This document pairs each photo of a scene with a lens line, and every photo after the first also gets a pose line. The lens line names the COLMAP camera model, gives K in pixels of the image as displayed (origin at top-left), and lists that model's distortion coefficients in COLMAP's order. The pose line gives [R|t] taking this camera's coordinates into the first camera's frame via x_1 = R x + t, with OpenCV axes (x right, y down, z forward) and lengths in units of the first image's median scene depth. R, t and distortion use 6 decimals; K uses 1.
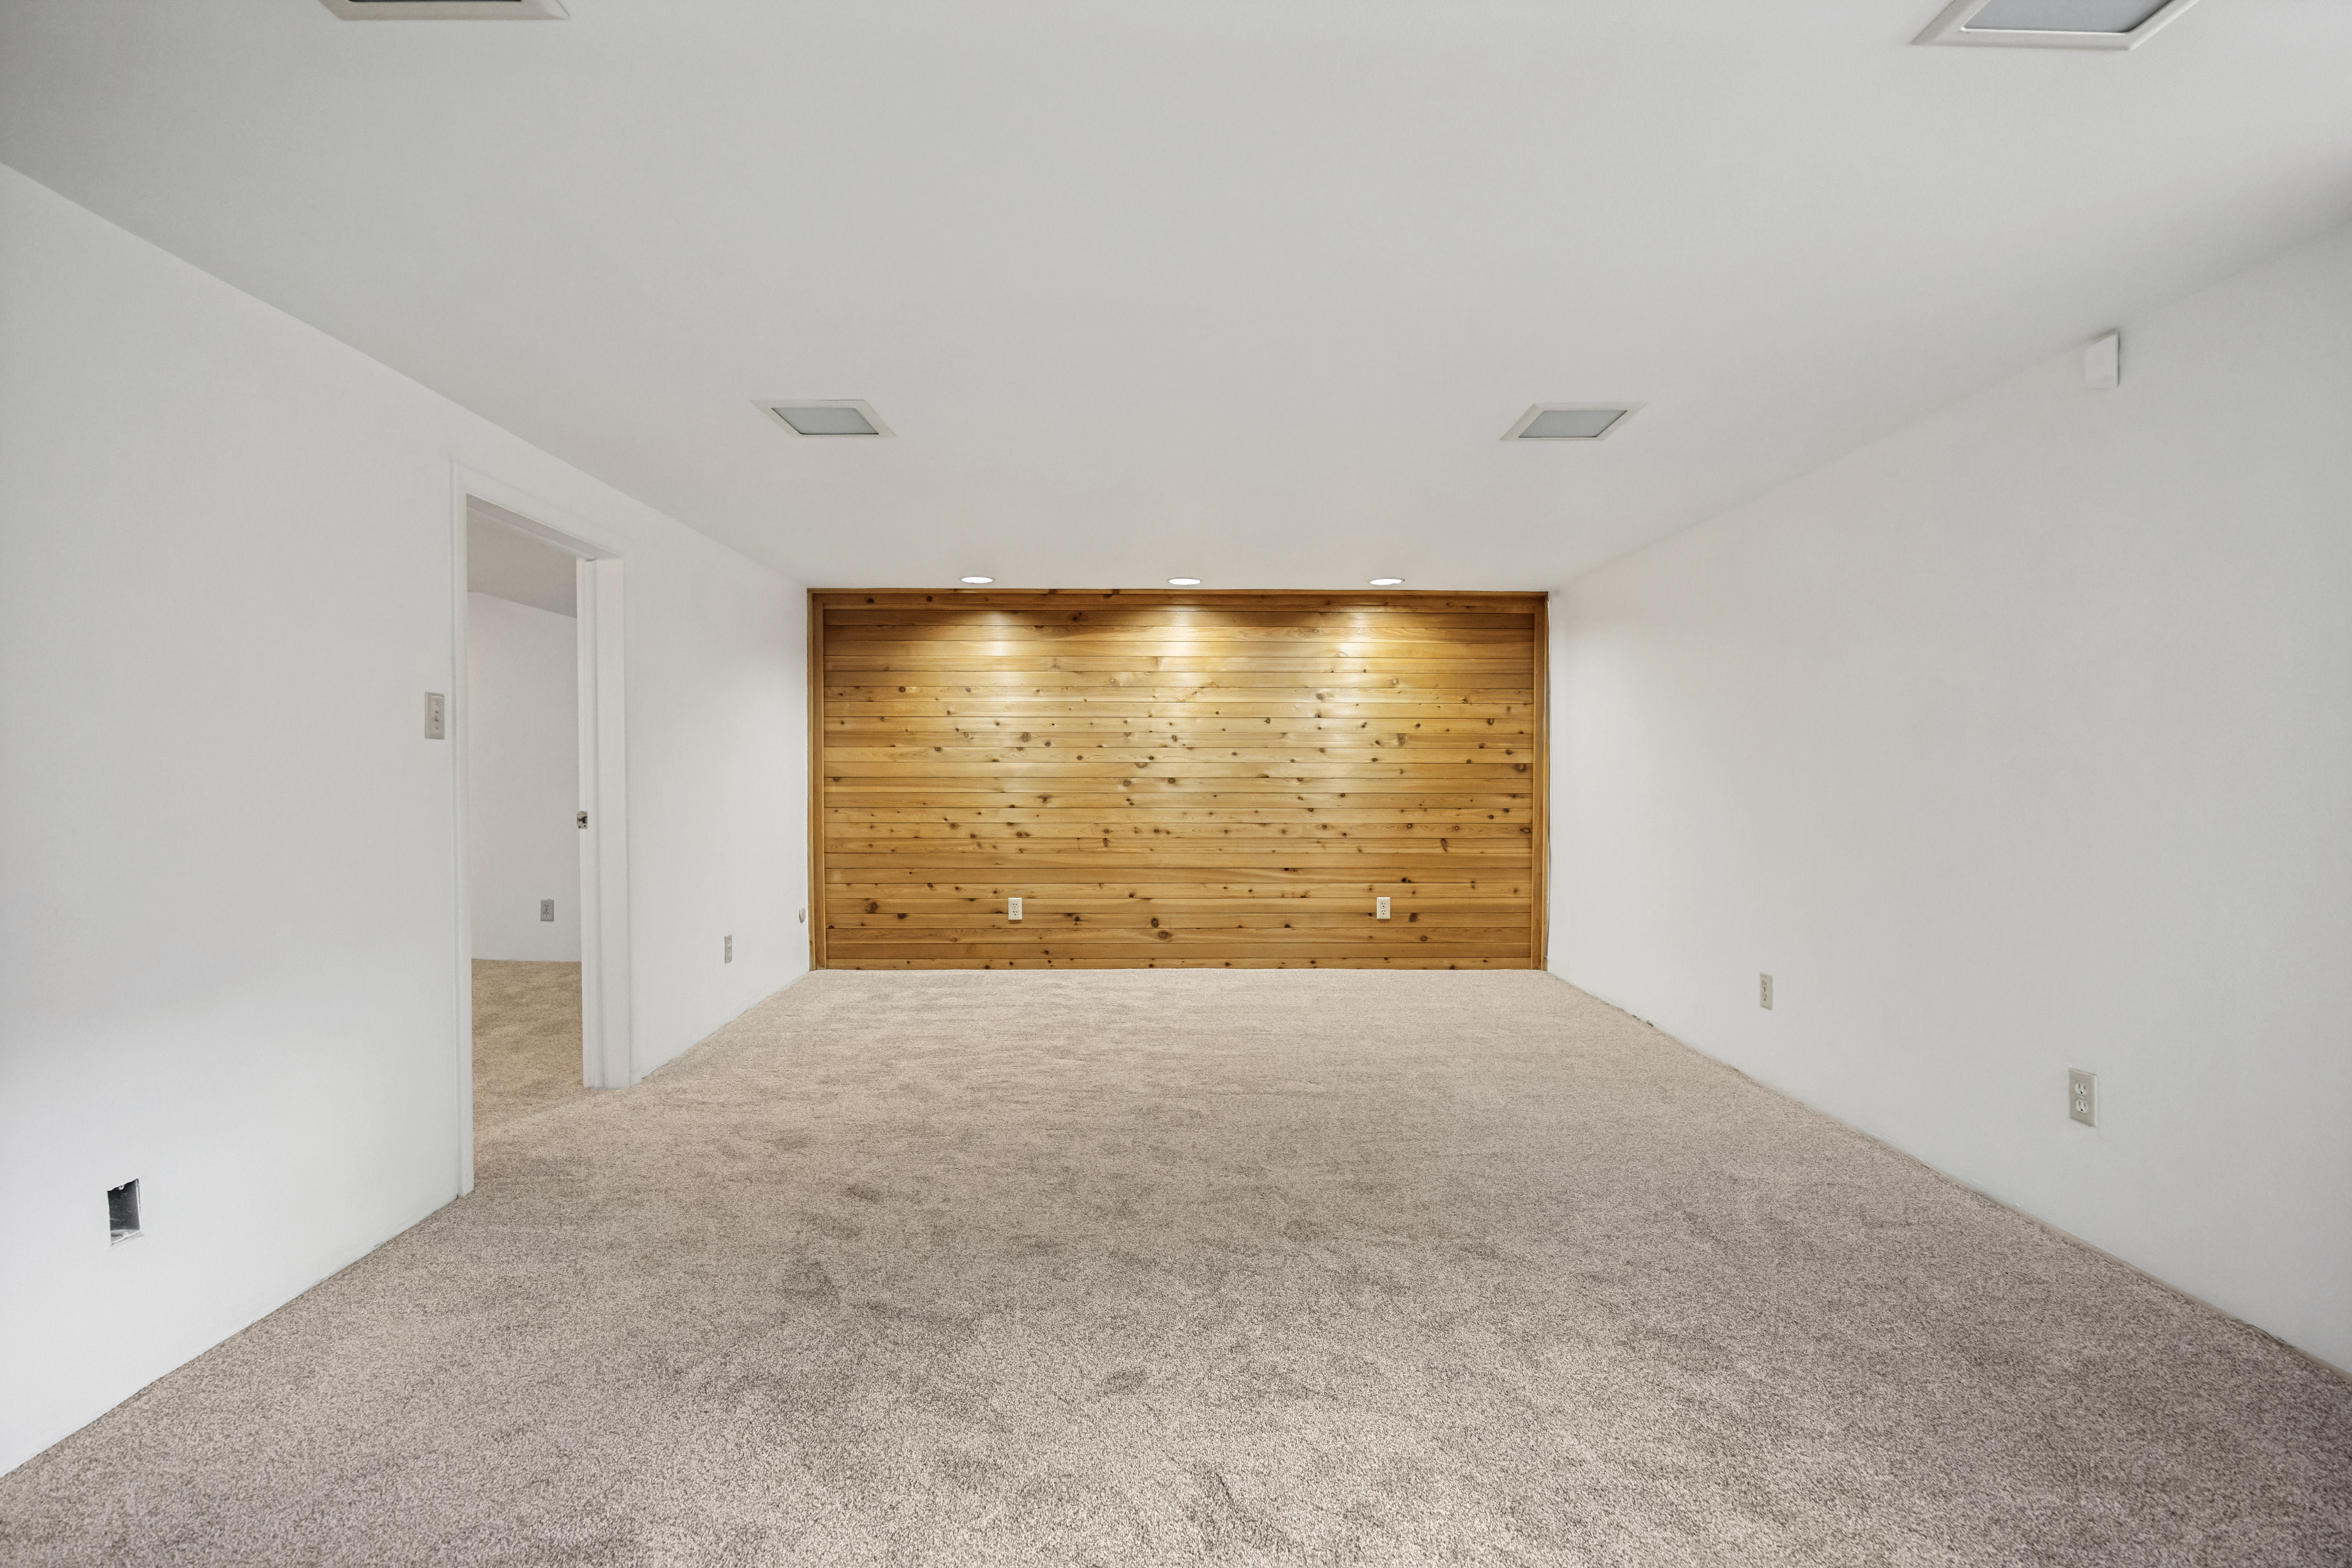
lens RADIAL K [[1051.1, 0, 1173.2], [0, 1051.1, 803.1], [0, 0, 1]] dist [-0.013670, 0.001589]
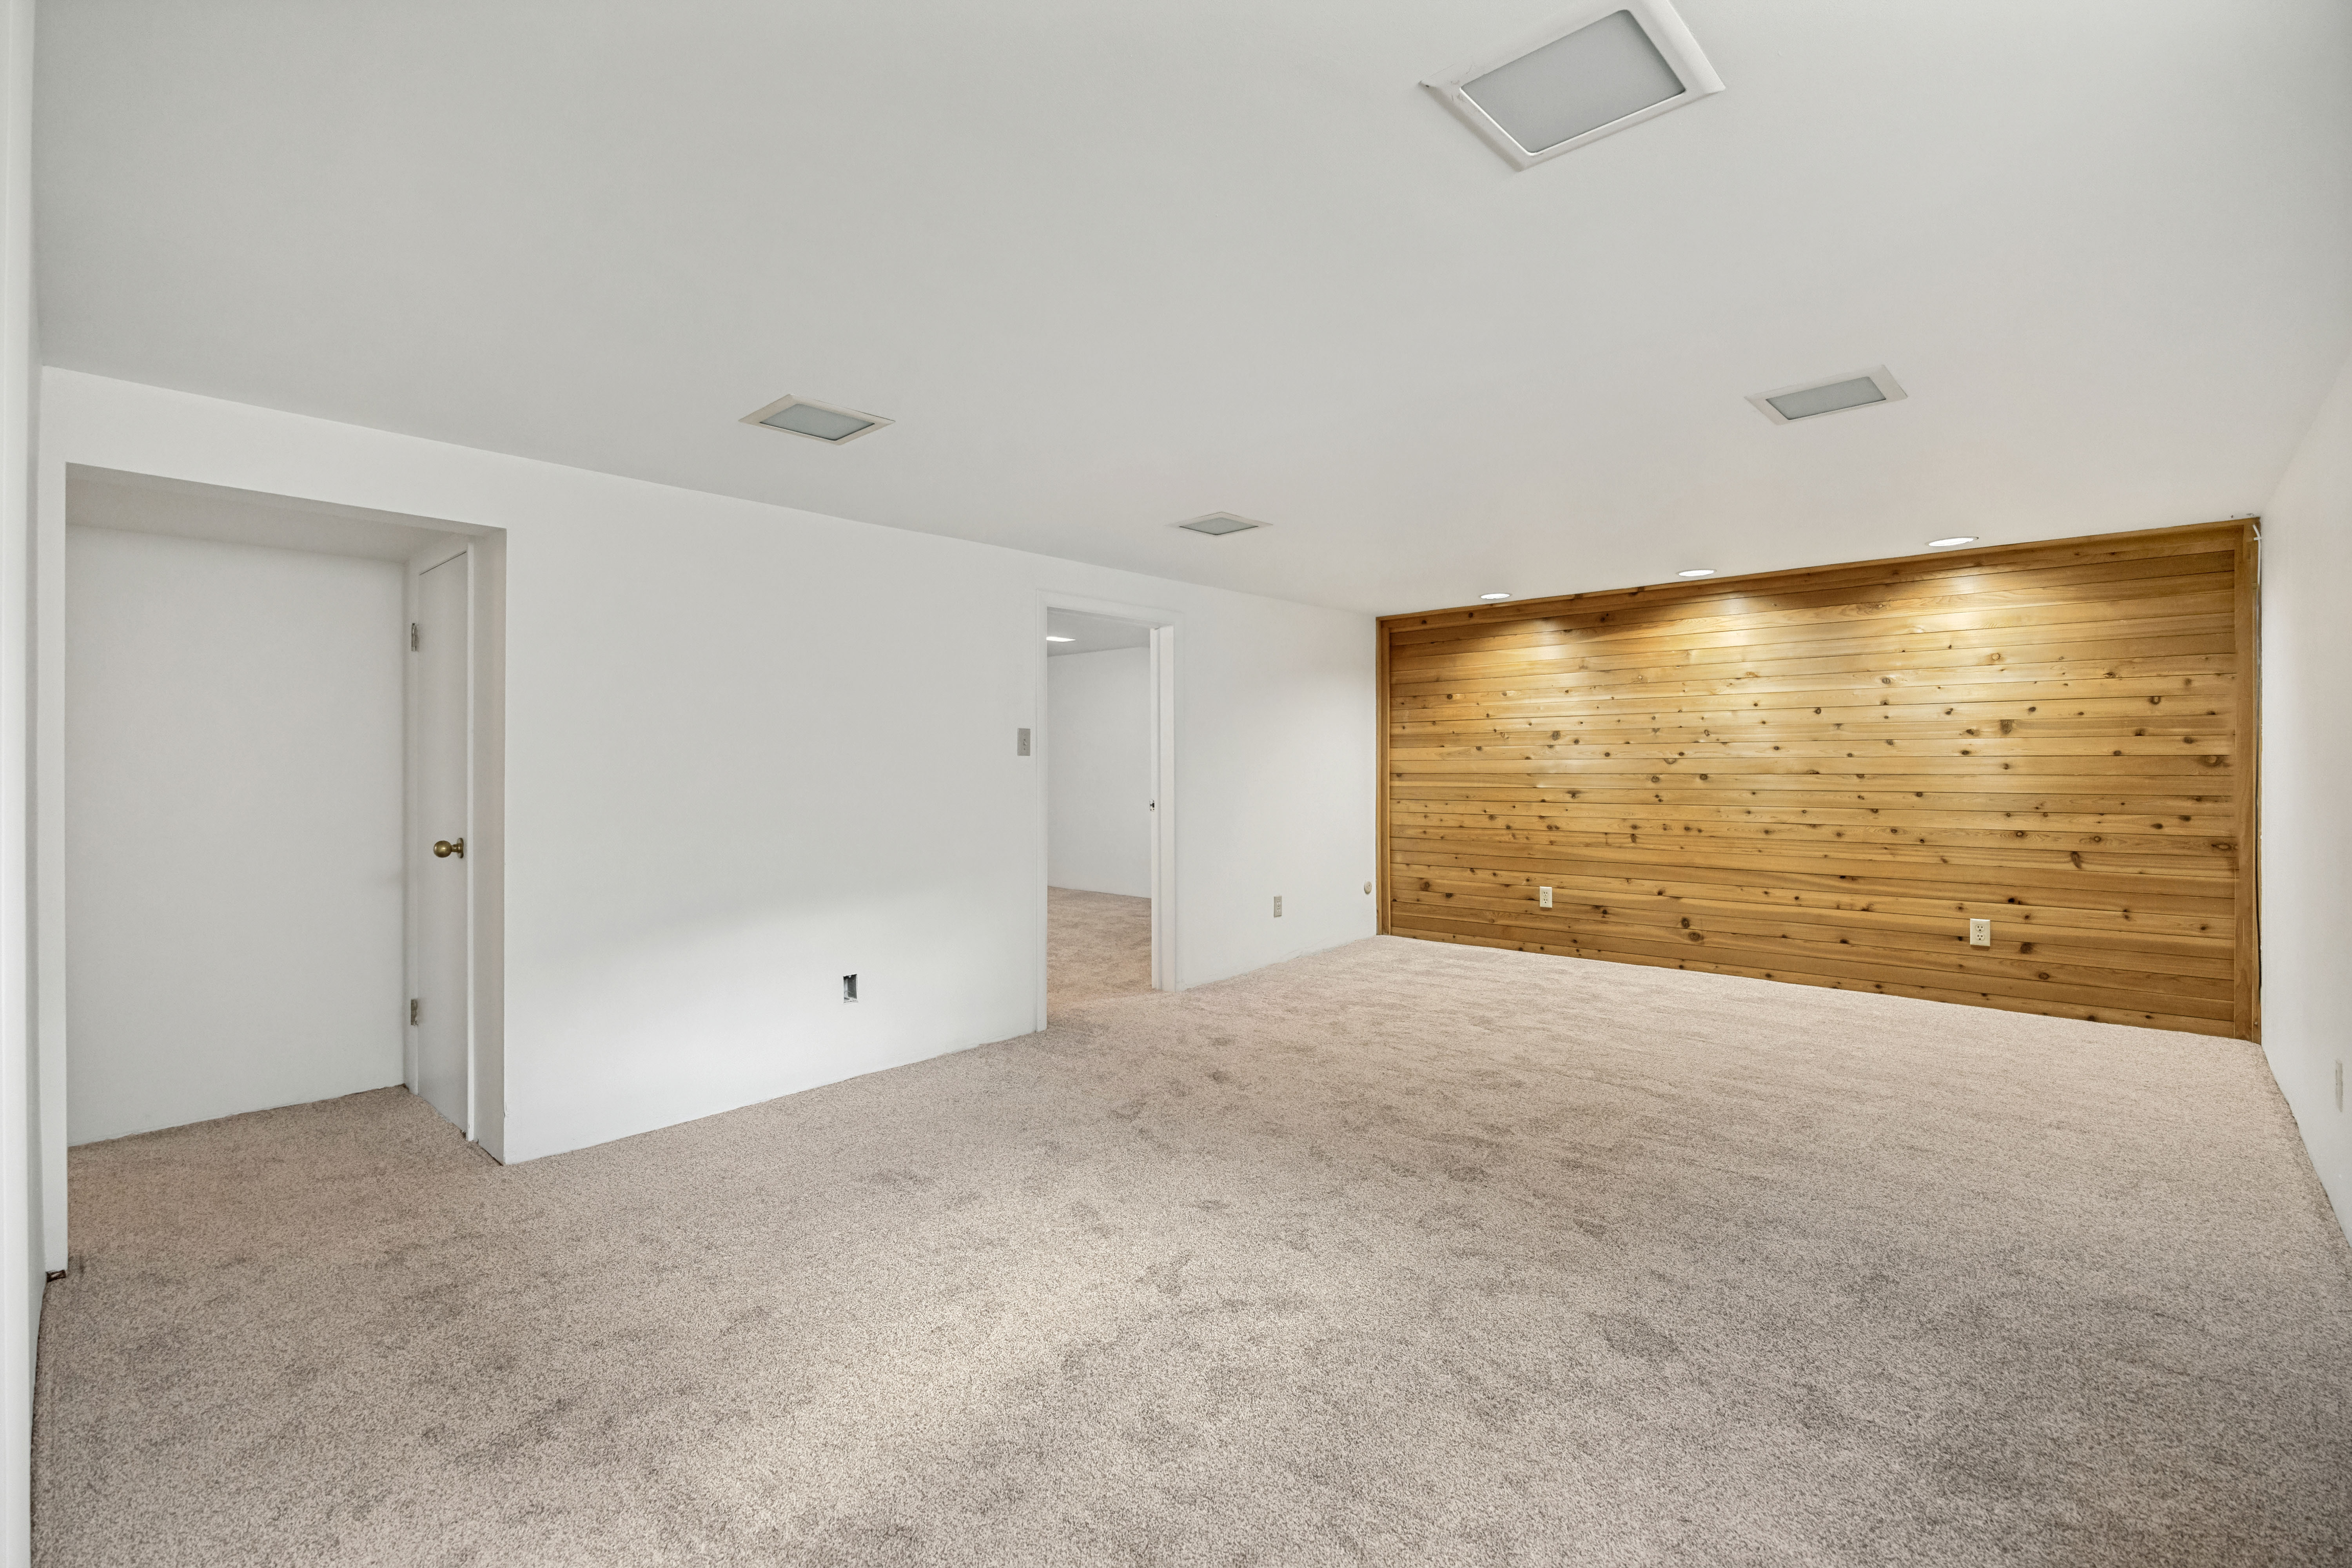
lens RADIAL K [[1051.1, 0, 1179.9], [0, 1051.1, 769.7], [0, 0, 1]] dist [-0.013670, 0.001589]
pose [[0.724271, -0.001885, -0.689513, 0.316933], [-0.012790, 0.999787, -0.016168, -0.006524], [0.689397, 0.020529, 0.724093, -0.027790]]
